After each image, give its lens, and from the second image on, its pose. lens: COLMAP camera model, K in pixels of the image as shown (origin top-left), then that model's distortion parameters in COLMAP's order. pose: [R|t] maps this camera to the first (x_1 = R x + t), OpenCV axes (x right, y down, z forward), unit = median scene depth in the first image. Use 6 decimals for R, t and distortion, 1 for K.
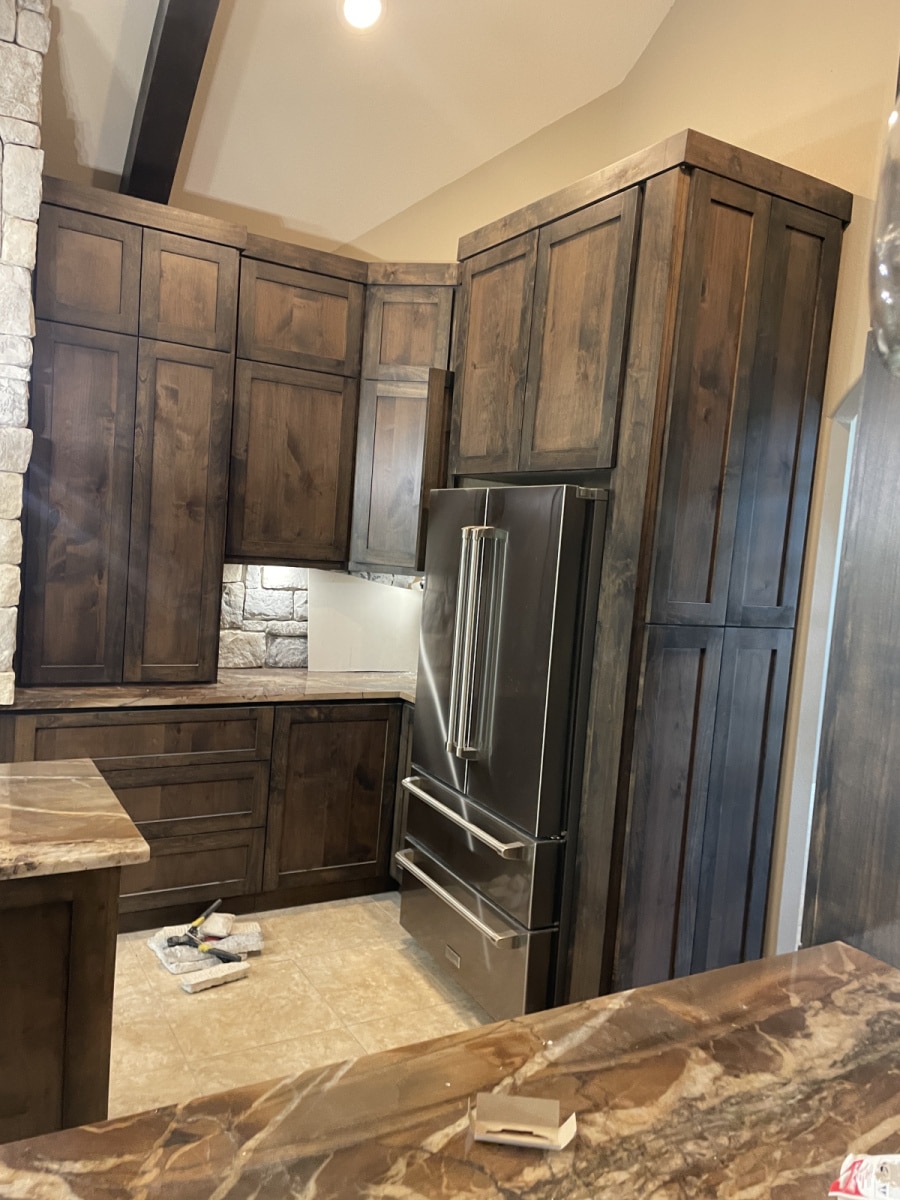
lens RADIAL K [[902.9, 0, 458.1], [0, 902.9, 608.2], [0, 0, 1]] dist [0.105436, -0.128372]
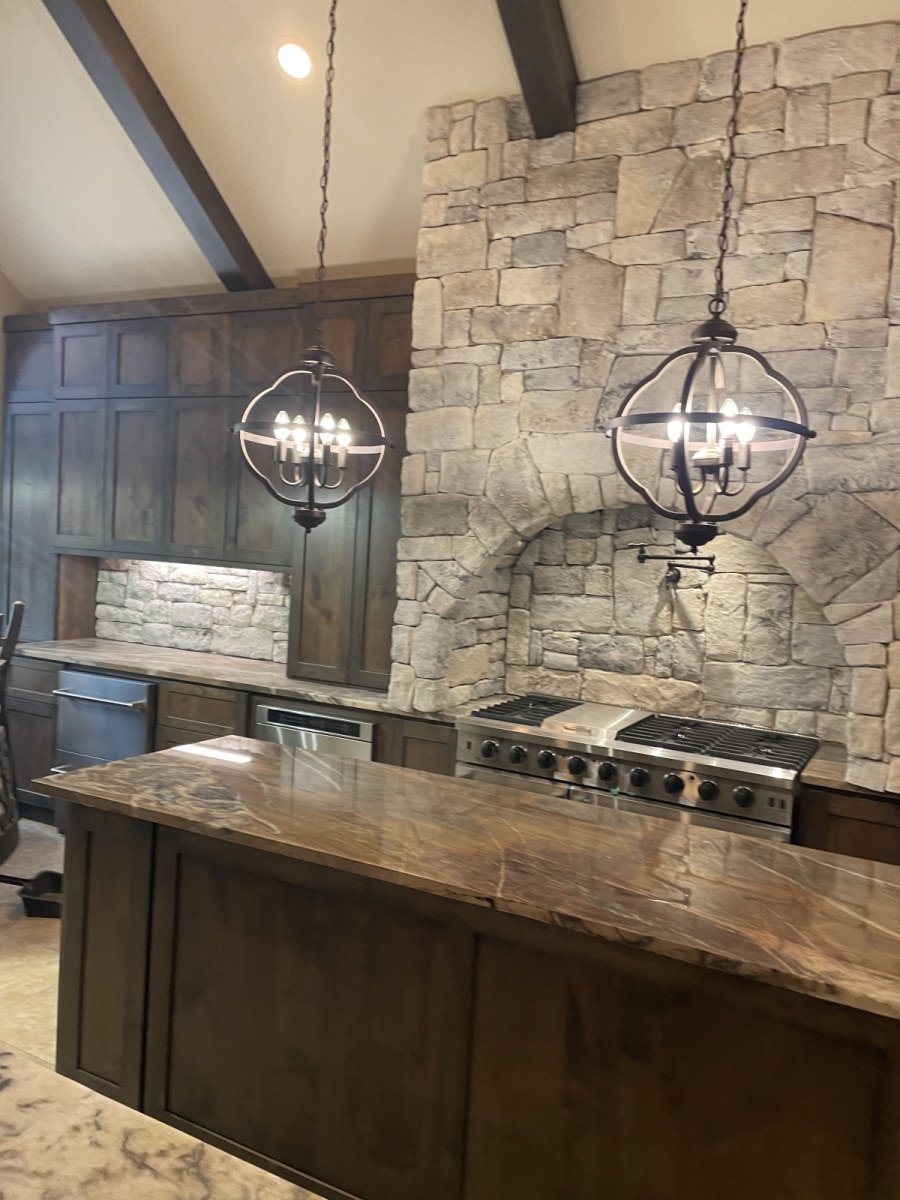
lens RADIAL K [[902.9, 0, 462.1], [0, 902.9, 605.8], [0, 0, 1]] dist [0.105436, -0.128372]
pose [[0.529204, 0.010152, -0.848434, 0.038883], [-0.089411, 0.995028, -0.043864, -0.002549], [0.843771, 0.099072, 0.527481, 0.116042]]
